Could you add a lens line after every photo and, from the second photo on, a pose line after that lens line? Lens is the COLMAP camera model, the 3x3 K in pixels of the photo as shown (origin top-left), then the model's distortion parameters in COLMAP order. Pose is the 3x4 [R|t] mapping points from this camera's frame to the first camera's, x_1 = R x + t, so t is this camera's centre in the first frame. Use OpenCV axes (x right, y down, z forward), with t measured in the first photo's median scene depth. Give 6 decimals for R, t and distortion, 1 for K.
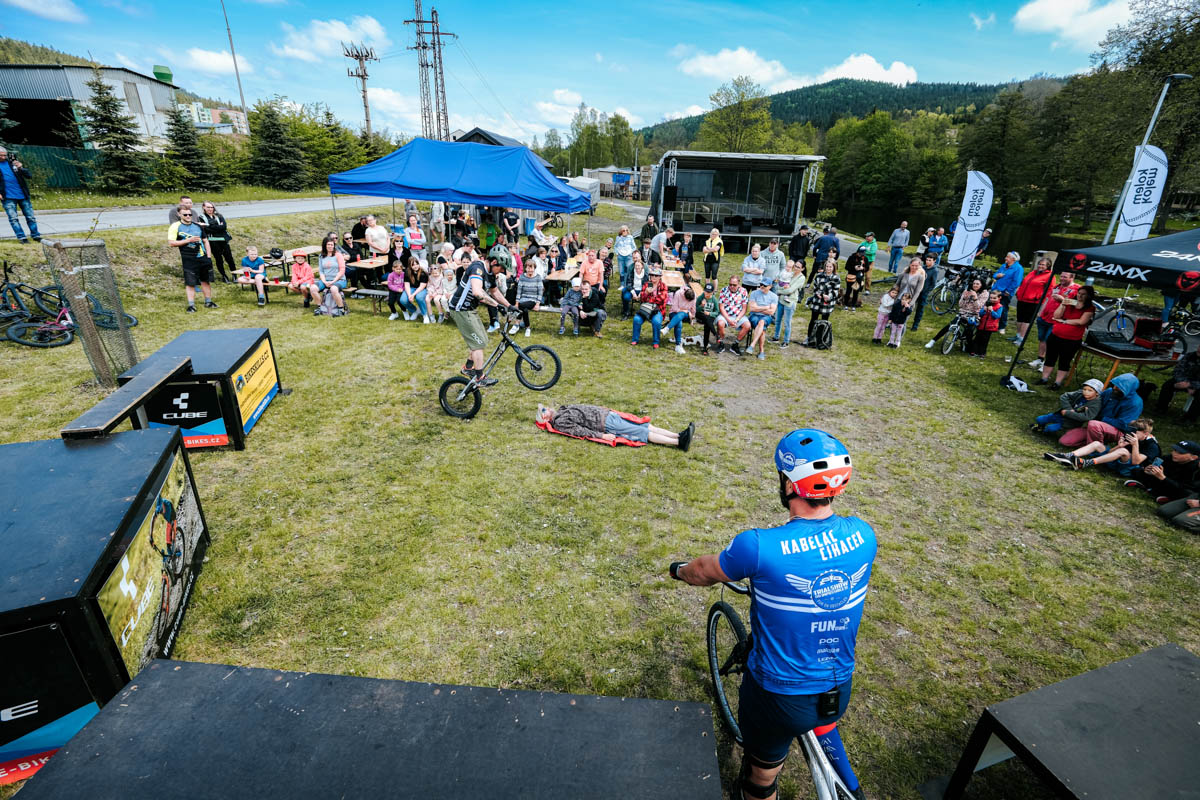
lens RADIAL K [[521.7, 0, 620.7], [0, 521.7, 397.4], [0, 0, 1]] dist [-0.005348, 0.002052]
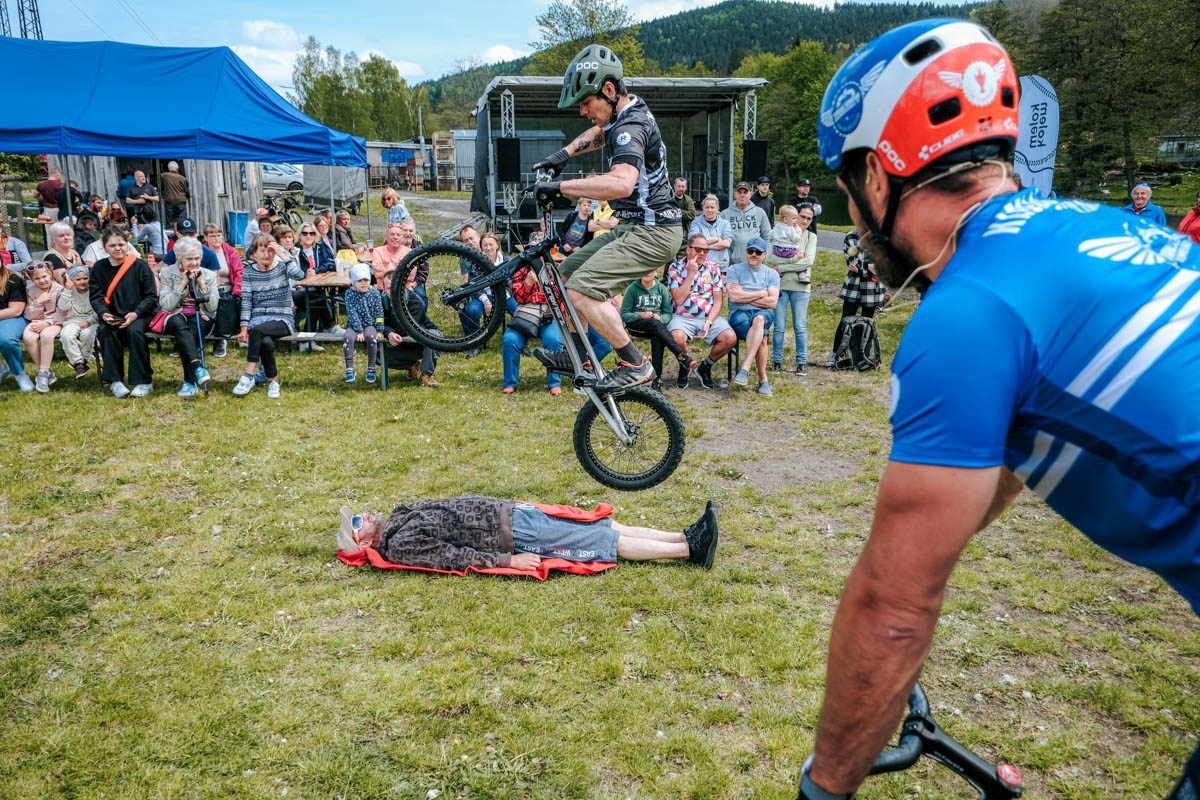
lens RADIAL K [[941.2, 0, 611.9], [0, 941.2, 411.4], [0, 0, 1]] dist [0.023595, -0.022588]
pose [[0.973335, -0.100384, 0.206259, -0.084763], [0.129484, 0.982651, -0.132785, 0.057477], [-0.189351, 0.155952, 0.969446, 0.198122]]
